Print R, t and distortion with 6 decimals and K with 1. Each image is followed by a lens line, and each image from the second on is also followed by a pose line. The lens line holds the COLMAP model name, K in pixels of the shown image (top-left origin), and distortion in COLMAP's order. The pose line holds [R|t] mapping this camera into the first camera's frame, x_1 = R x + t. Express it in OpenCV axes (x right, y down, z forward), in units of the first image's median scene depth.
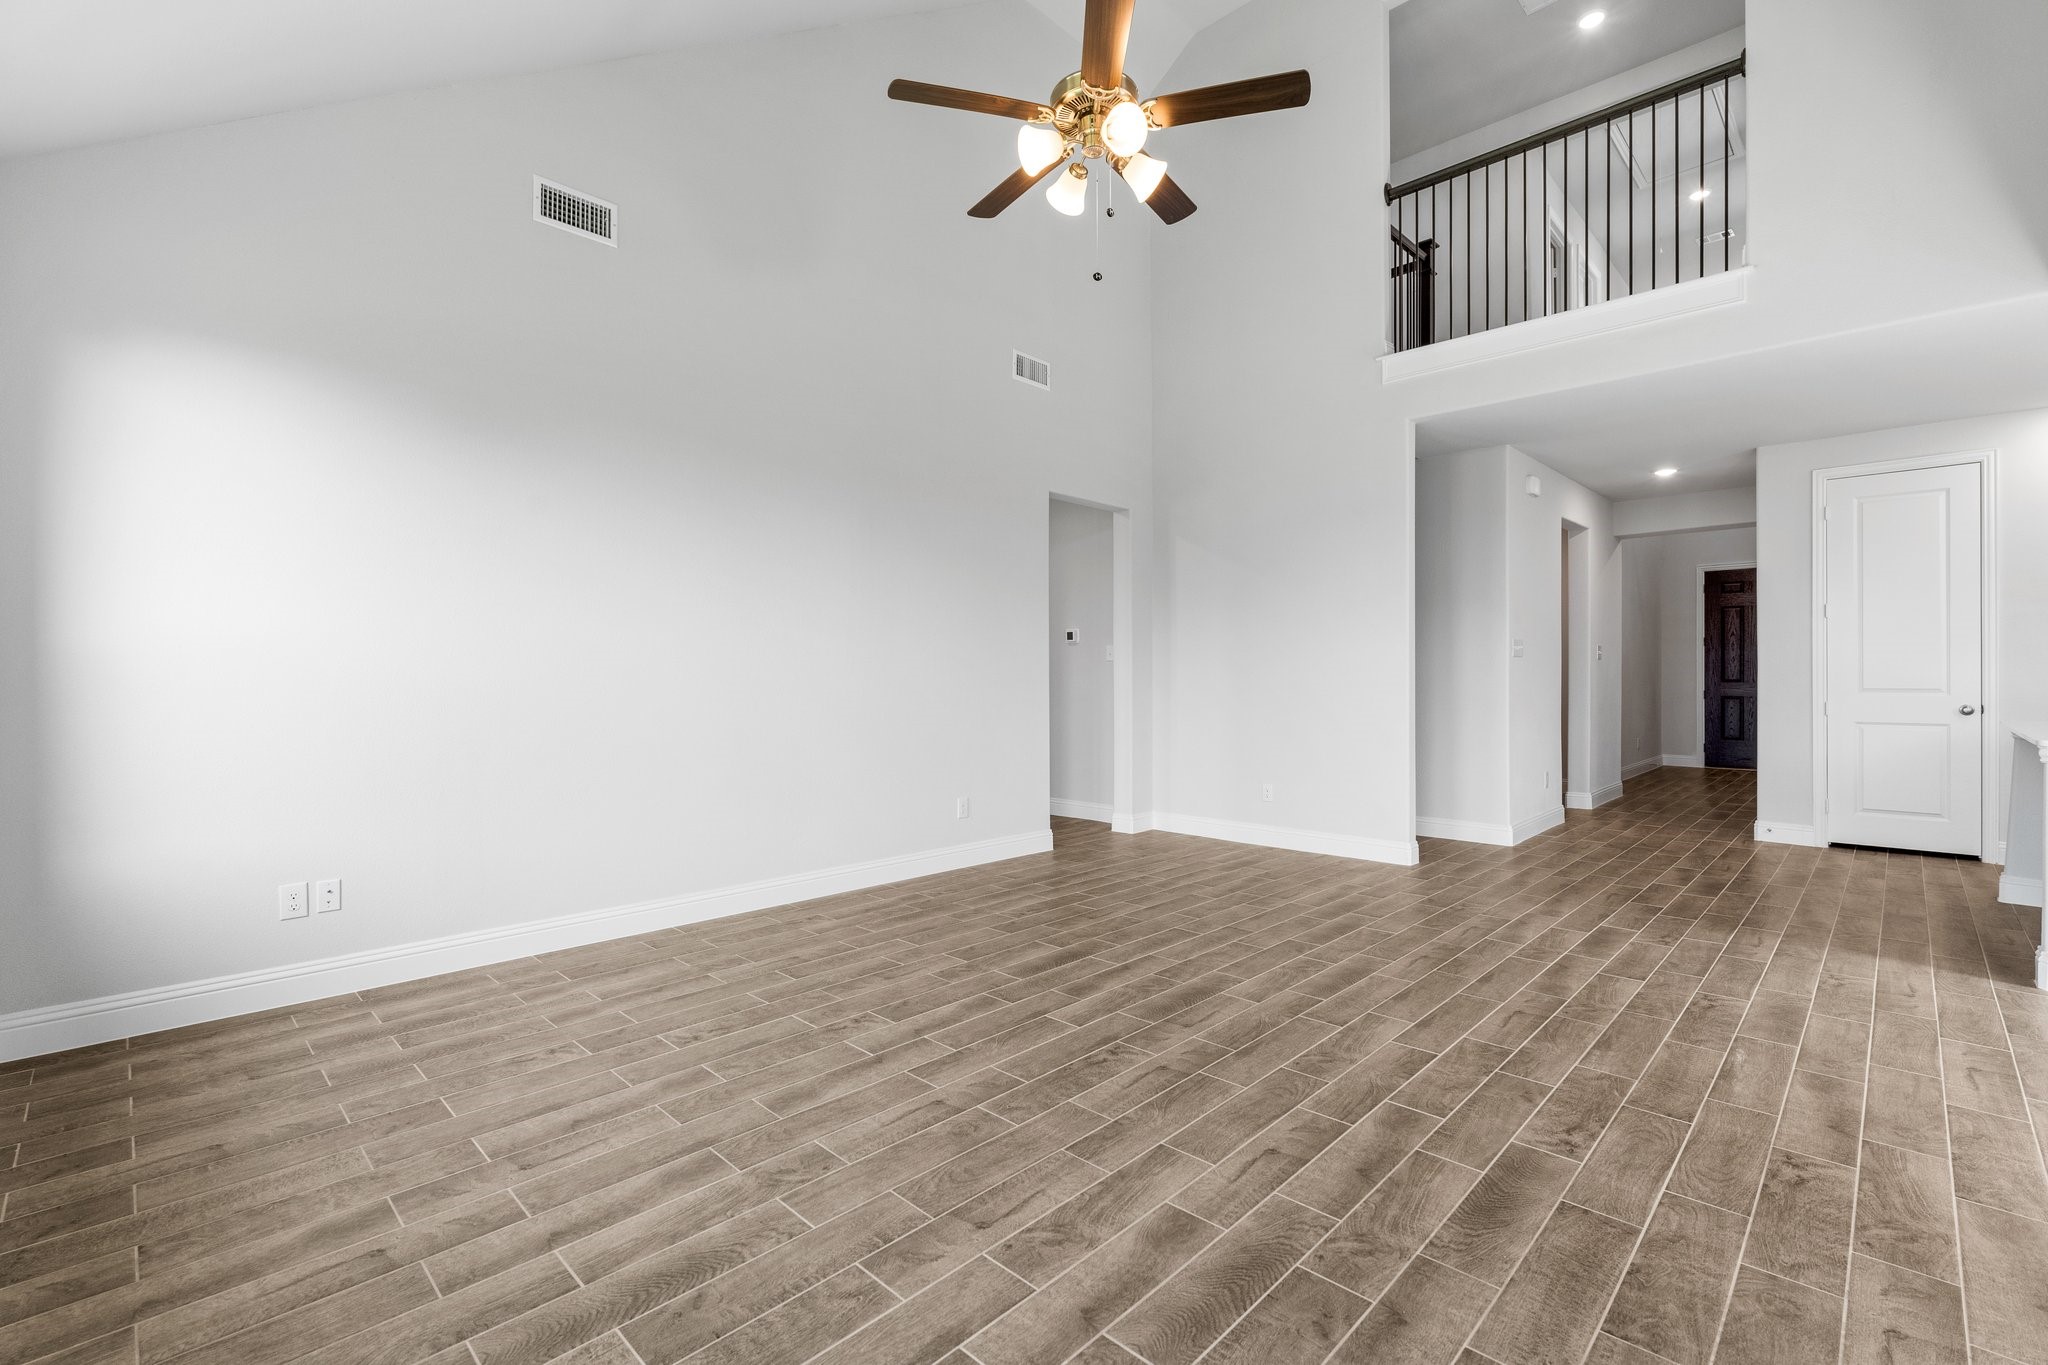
lens RADIAL K [[915.9, 0, 1020.4], [0, 915.9, 670.9], [0, 0, 1]] dist [0.002895, 0.000060]
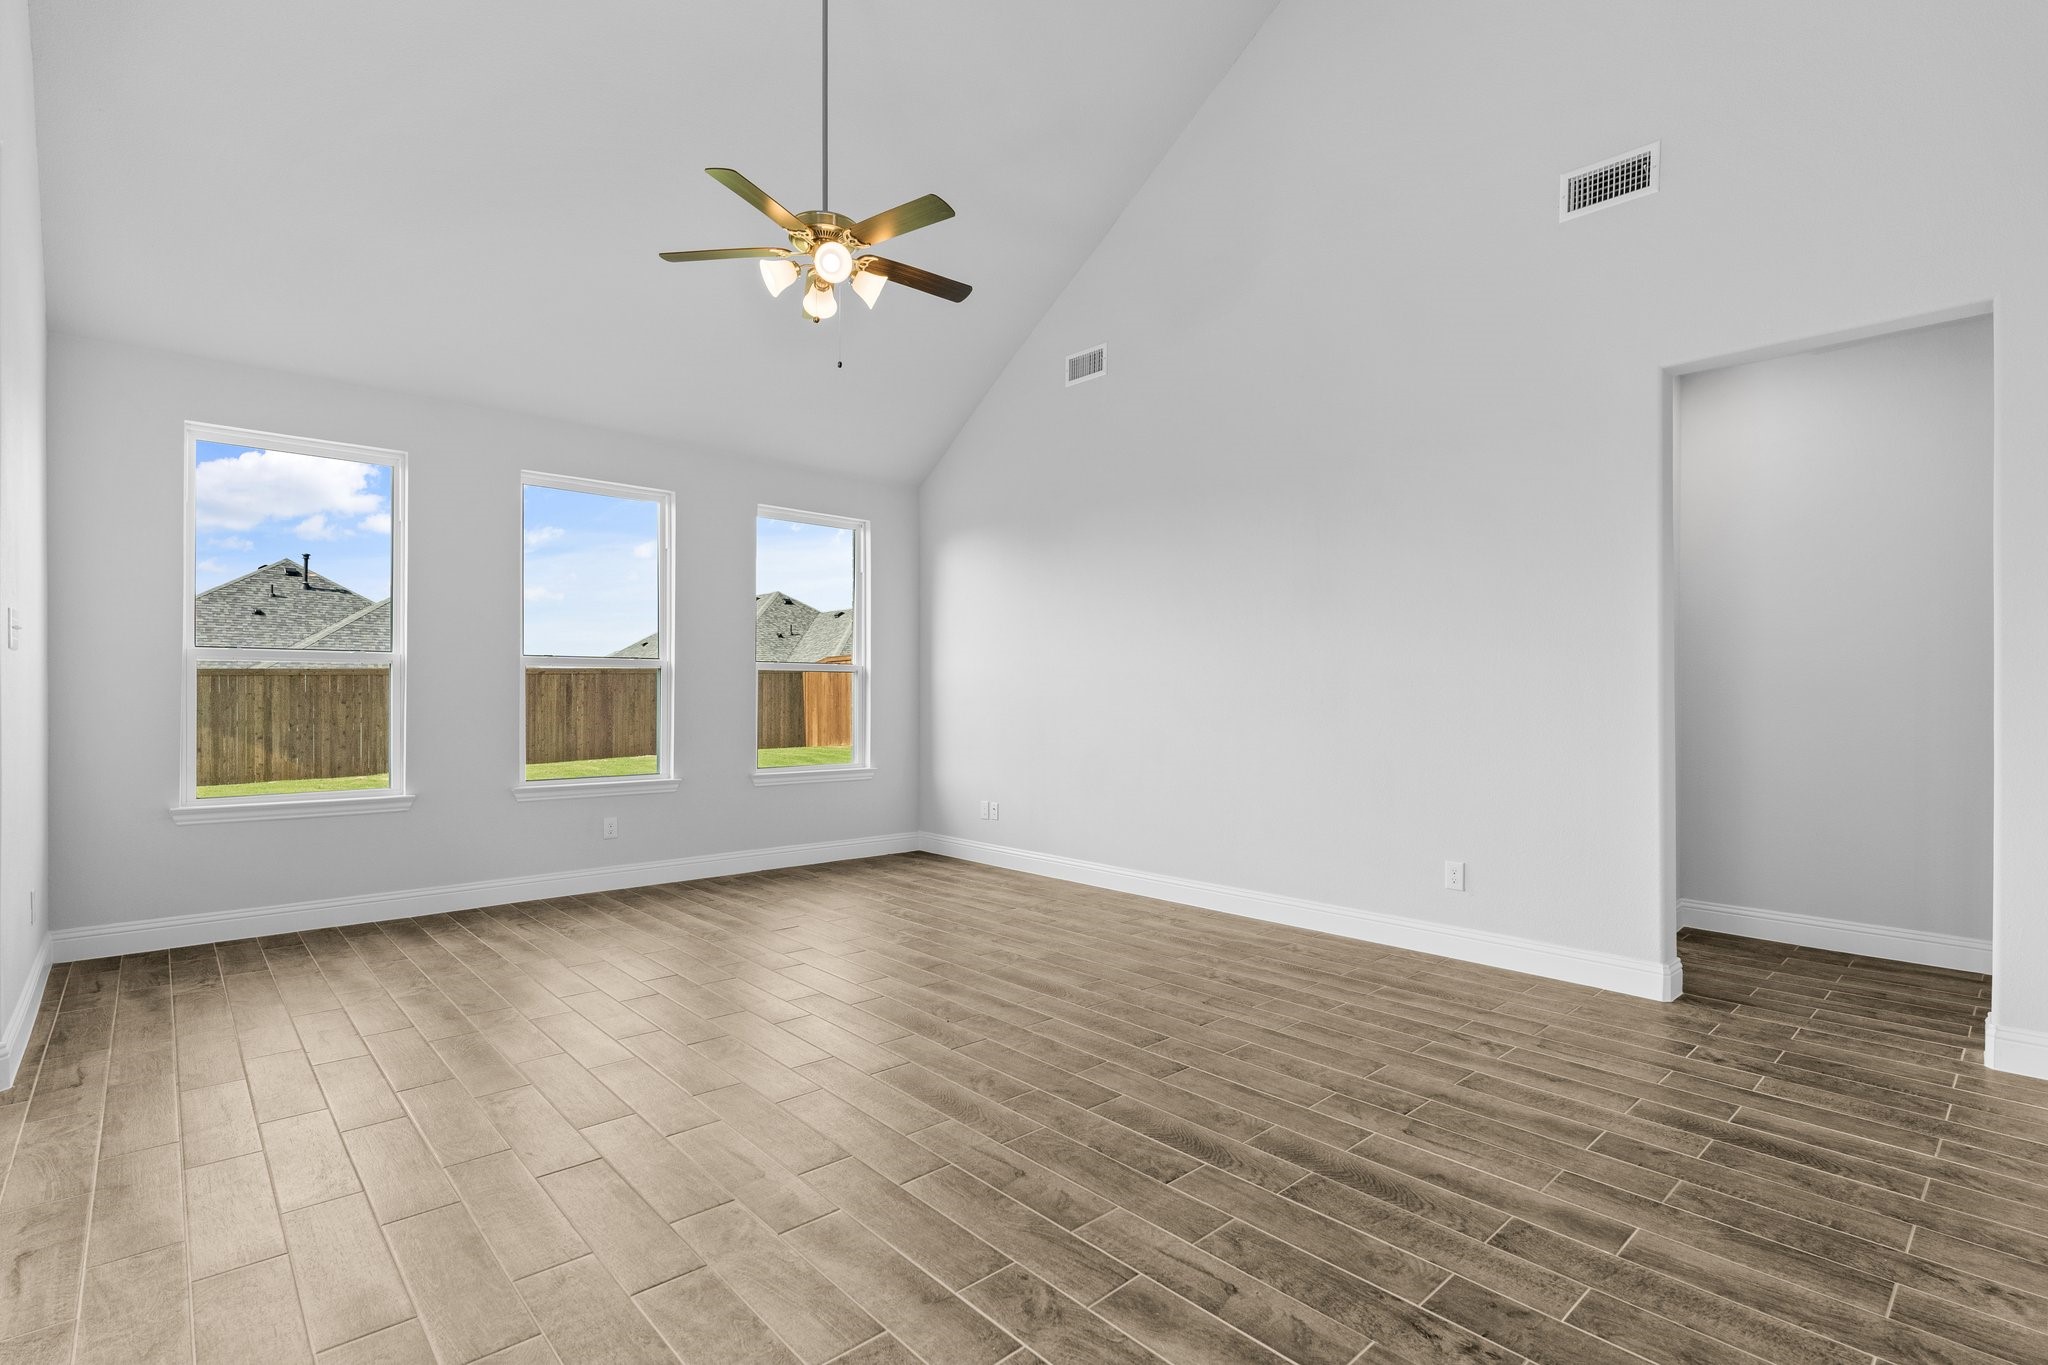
lens RADIAL K [[954.6, 0, 1024.9], [0, 954.6, 693.2], [0, 0, 1]] dist [-0.001924, 0.000226]
pose [[-0.066481, -0.001726, -0.997786, 0.962031], [0.006658, 0.999975, -0.002174, 0.004644], [0.997765, -0.006788, -0.066468, 0.955554]]
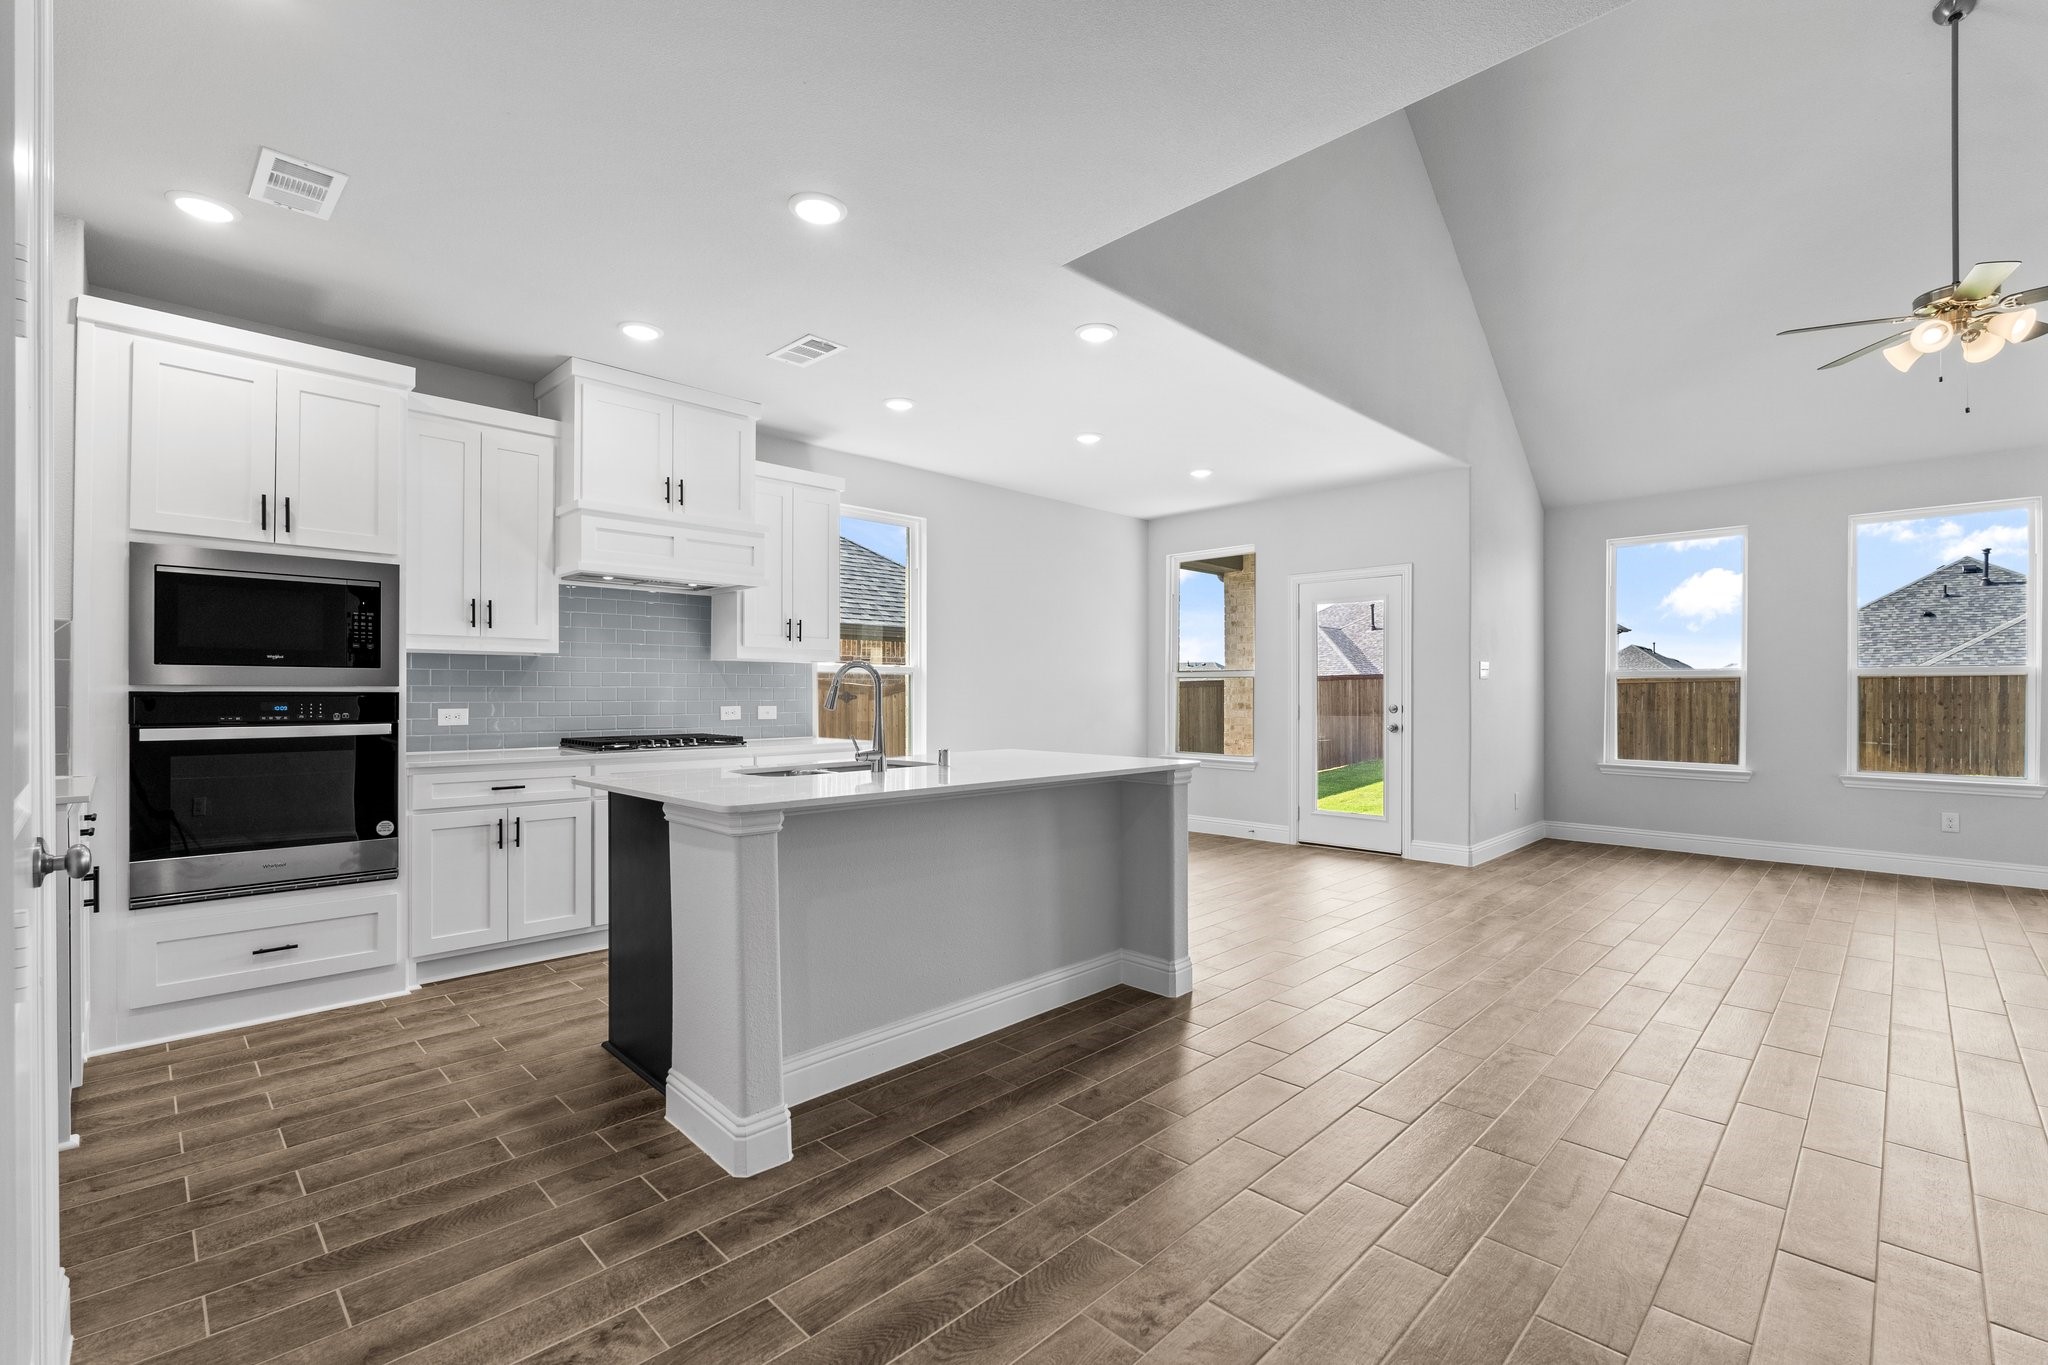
lens RADIAL K [[887.9, 0, 1016.8], [0, 887.9, 690.8], [0, 0, 1]] dist [-0.001188, 0.000298]
pose [[-0.999780, -0.000137, 0.020990, 1.067781], [-0.000331, 0.999957, -0.009218, -0.001590], [-0.020988, -0.009223, -0.999737, 1.699193]]
